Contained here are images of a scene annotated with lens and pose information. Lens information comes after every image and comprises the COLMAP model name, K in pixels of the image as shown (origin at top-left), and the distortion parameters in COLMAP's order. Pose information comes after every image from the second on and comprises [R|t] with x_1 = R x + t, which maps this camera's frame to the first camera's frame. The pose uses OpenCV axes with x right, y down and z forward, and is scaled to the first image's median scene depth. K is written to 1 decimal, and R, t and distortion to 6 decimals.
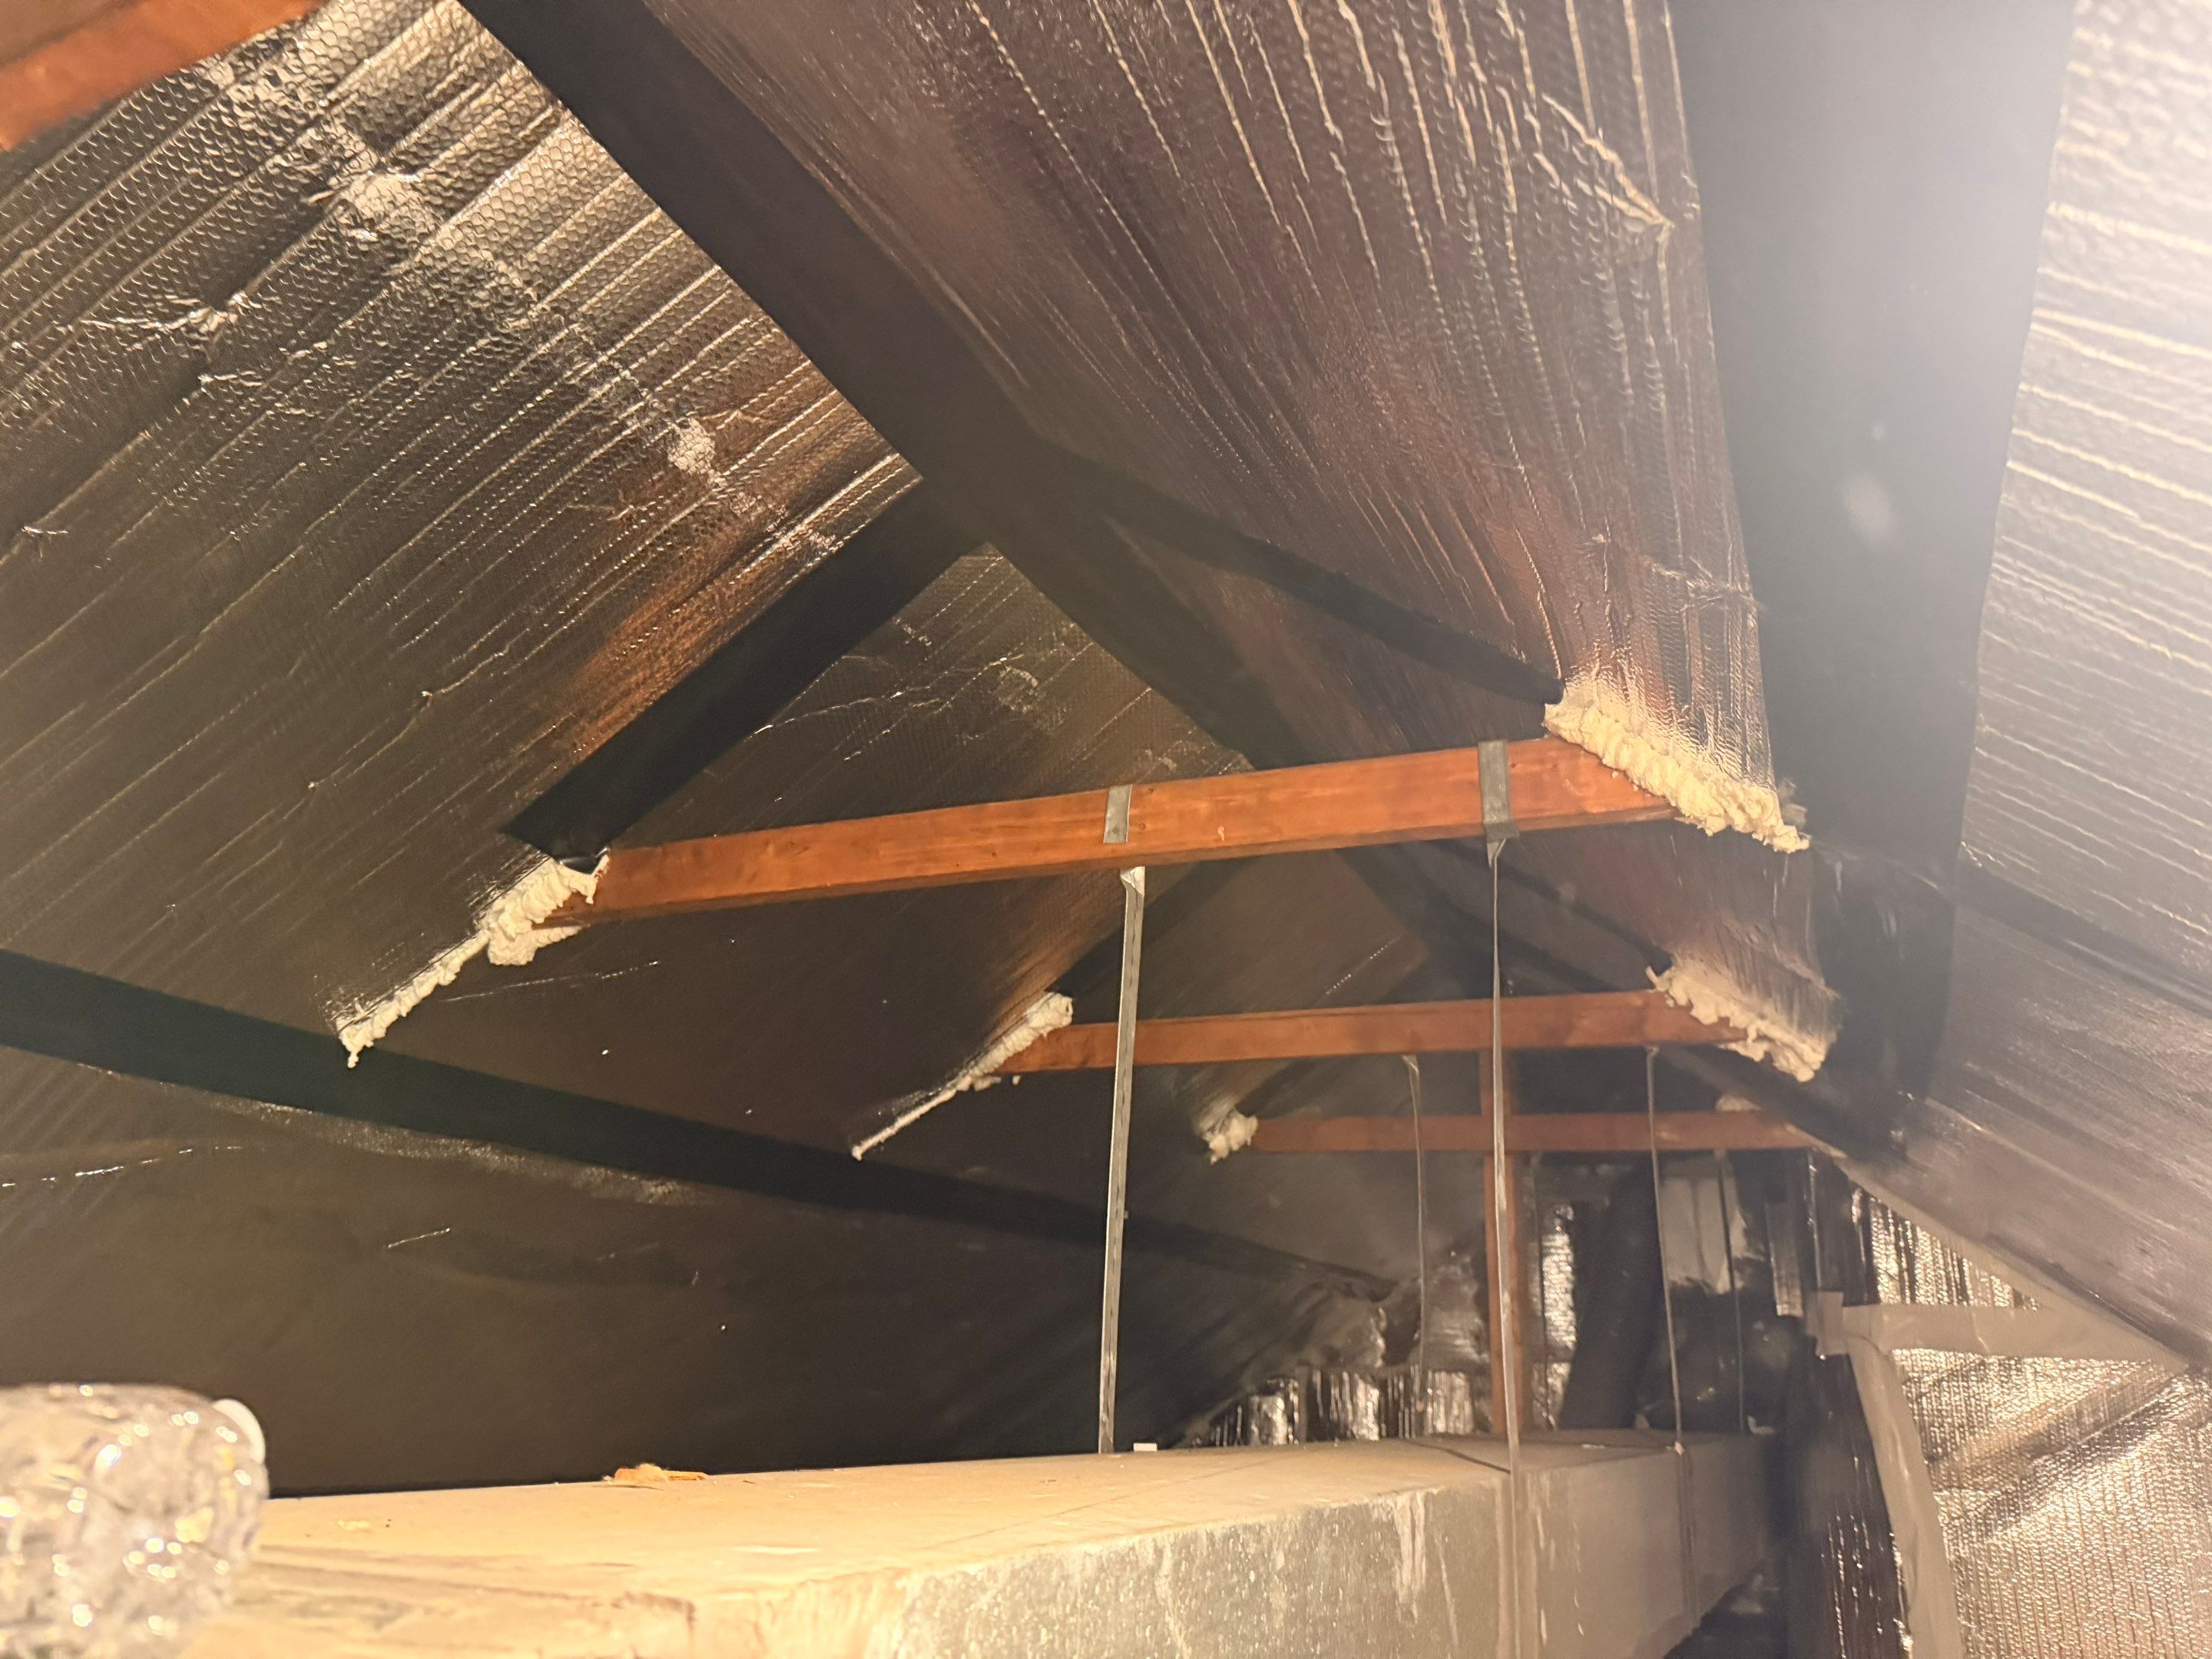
lens RADIAL K [[1554.7, 0, 1111.5], [0, 1554.7, 812.7], [0, 0, 1]] dist [0.115800, -0.205283]
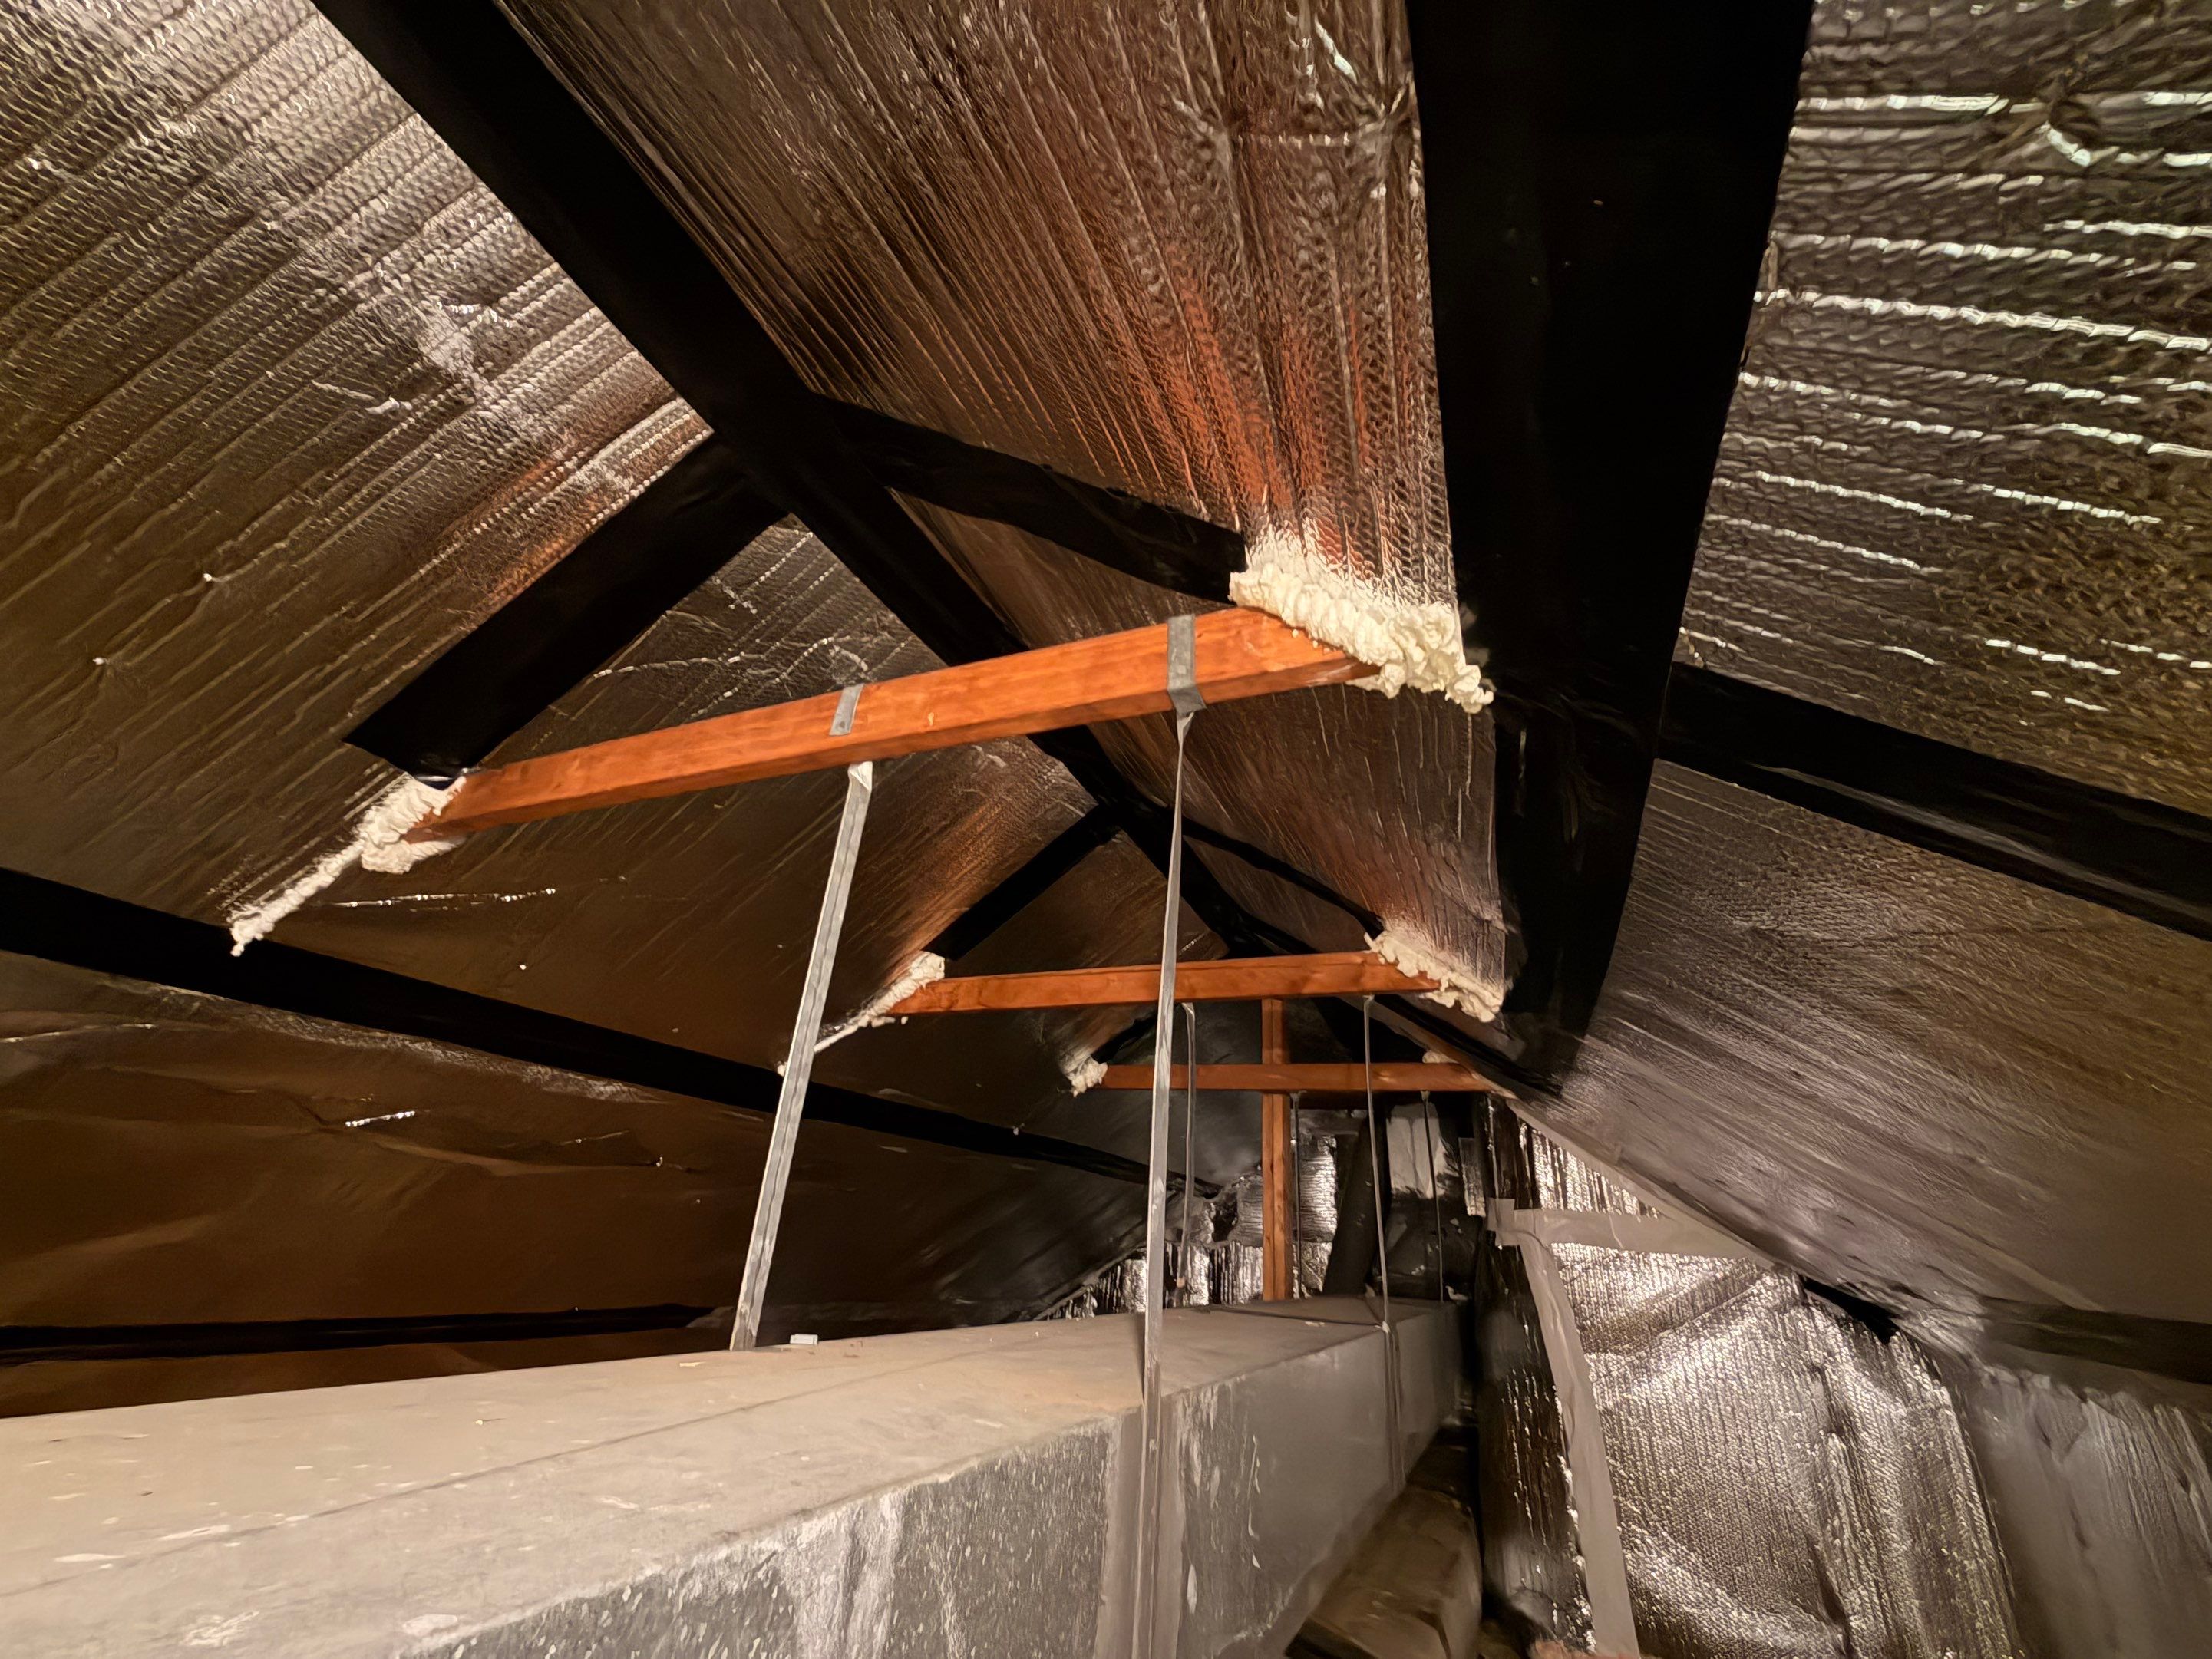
lens RADIAL K [[878.3, 0, 1100.7], [0, 878.3, 825.3], [0, 0, 1]] dist [0.000660, 0.000248]
pose [[0.999461, 0.032442, 0.005020, 0.142293], [-0.031796, 0.994694, -0.097843, 0.106169], [-0.008167, 0.097631, 0.995189, 0.334143]]
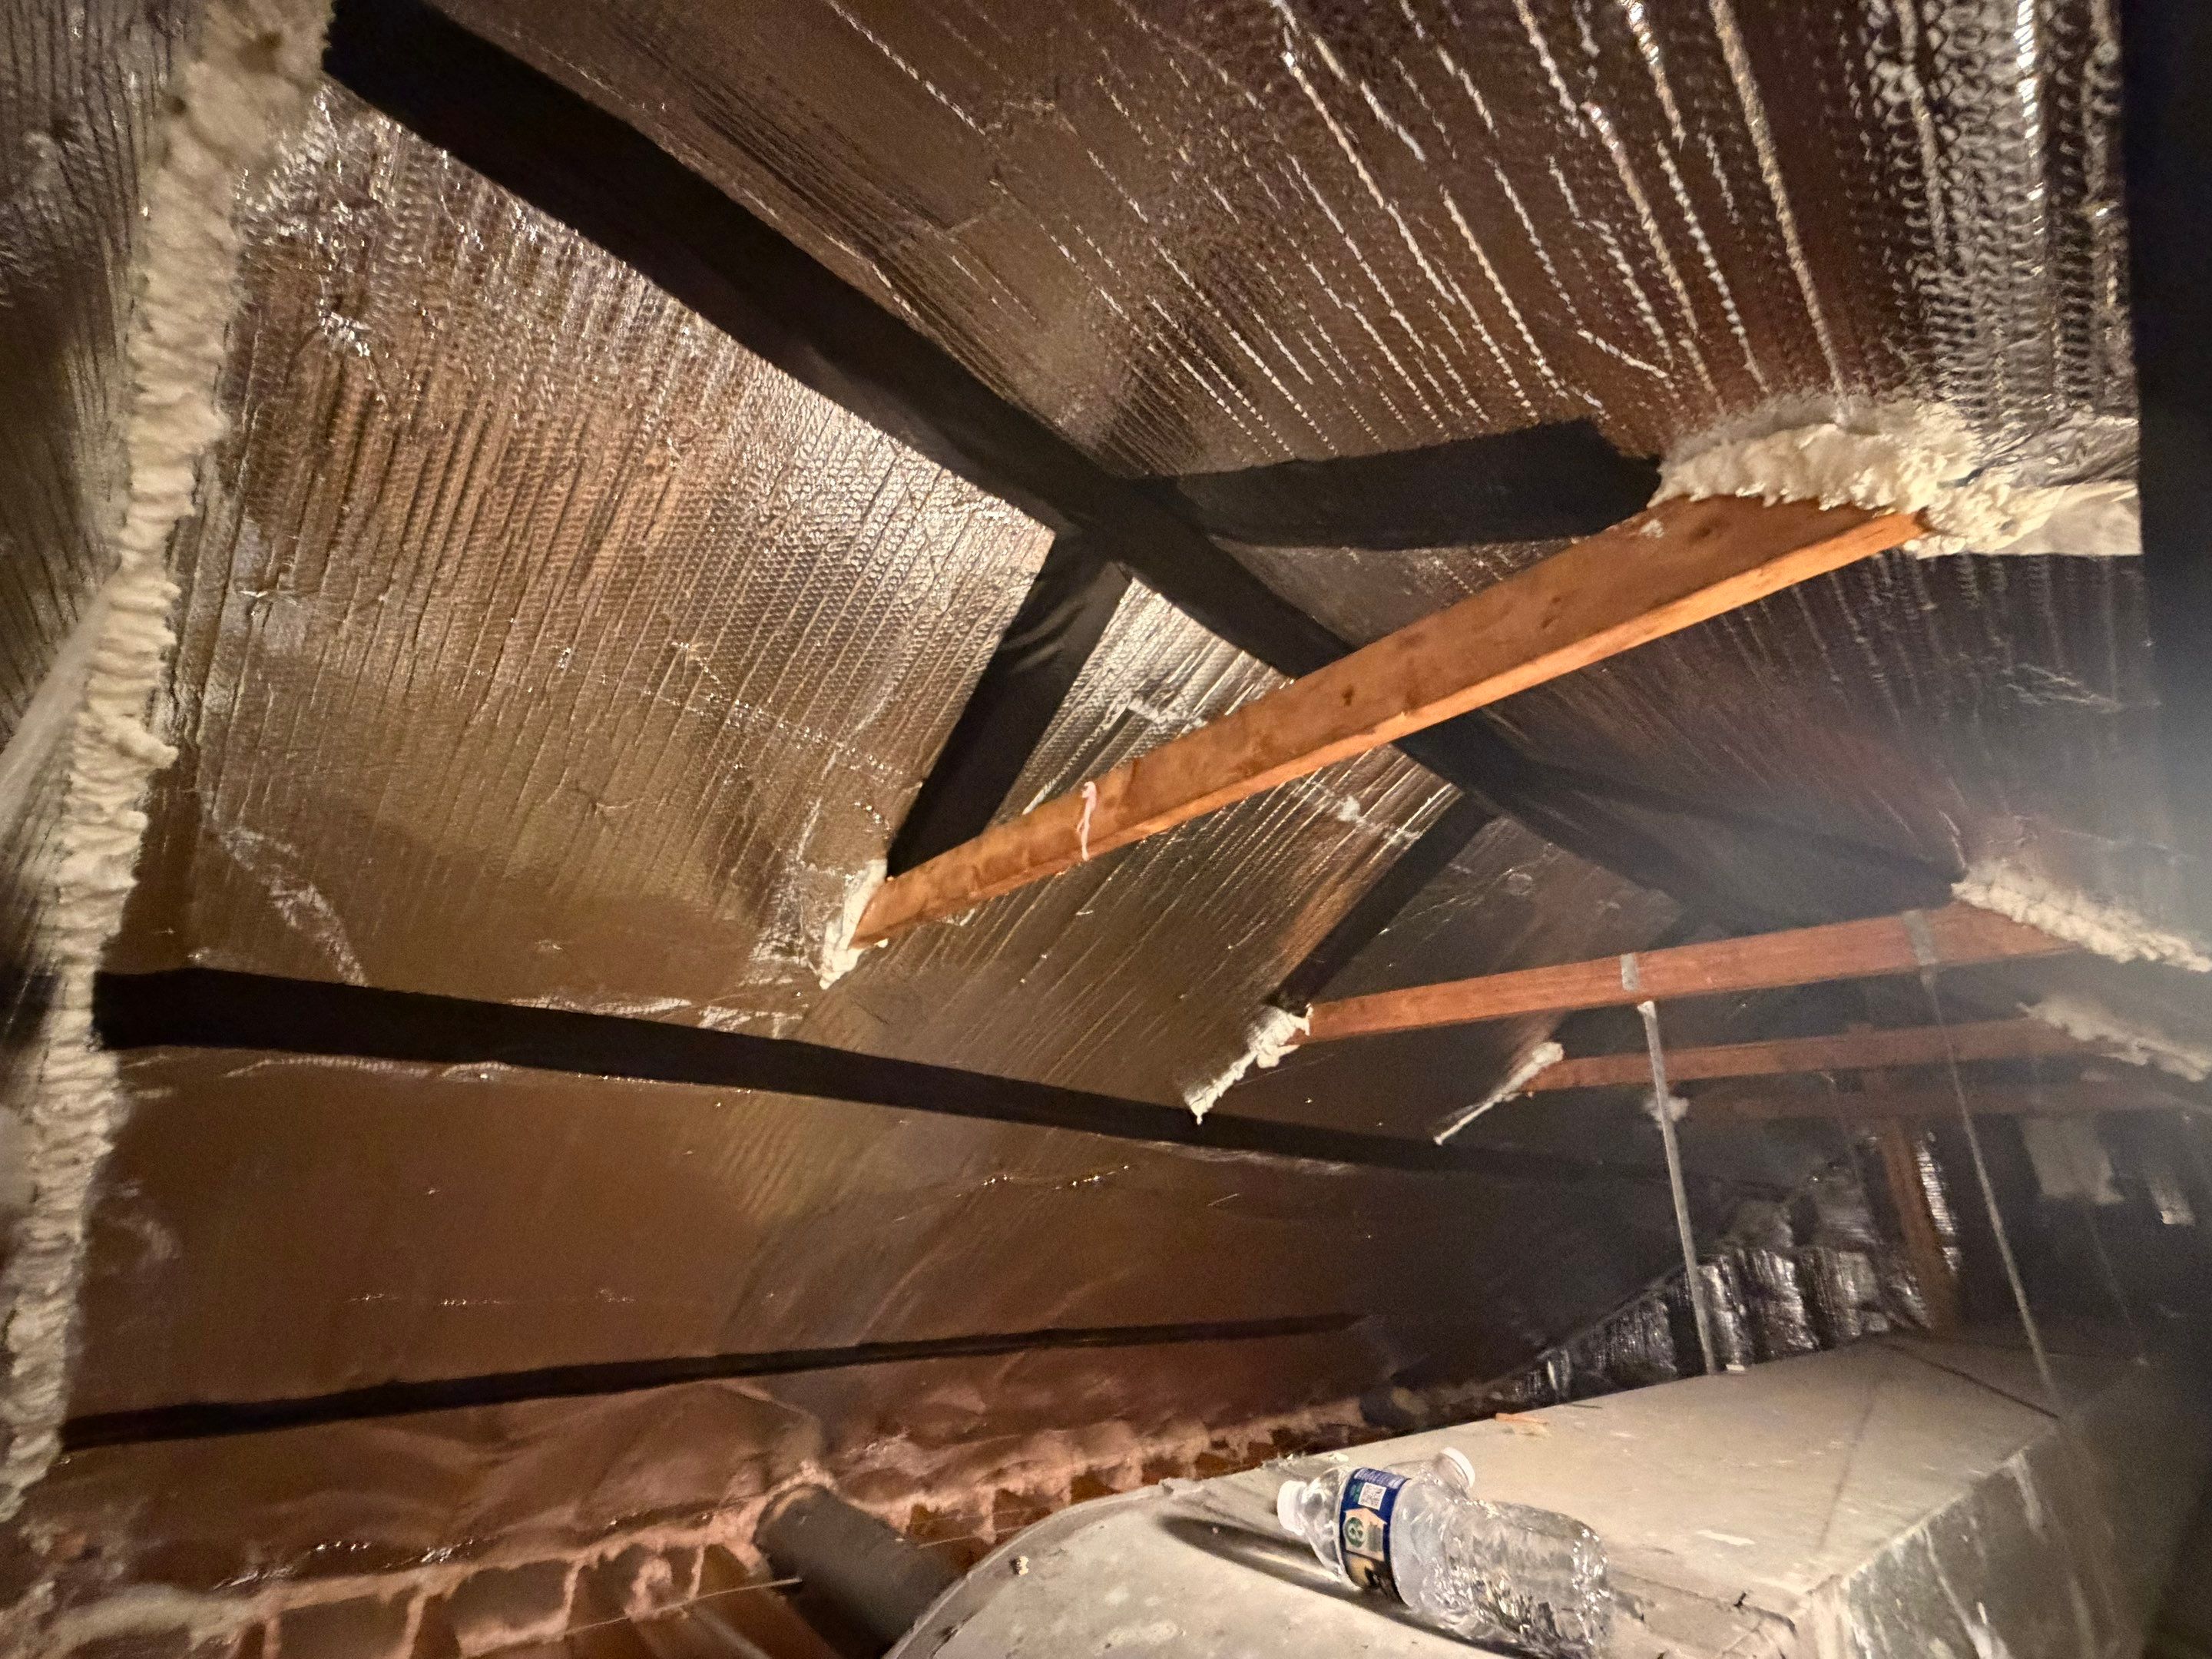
lens RADIAL K [[878.4, 0, 1100.7], [0, 878.4, 825.3], [0, 0, 1]] dist [0.000660, 0.000248]
pose [[0.907415, -0.166925, -0.385660, -0.098773], [0.134710, 0.984837, -0.109311, -0.103548], [0.398059, 0.047238, 0.916143, -0.087865]]
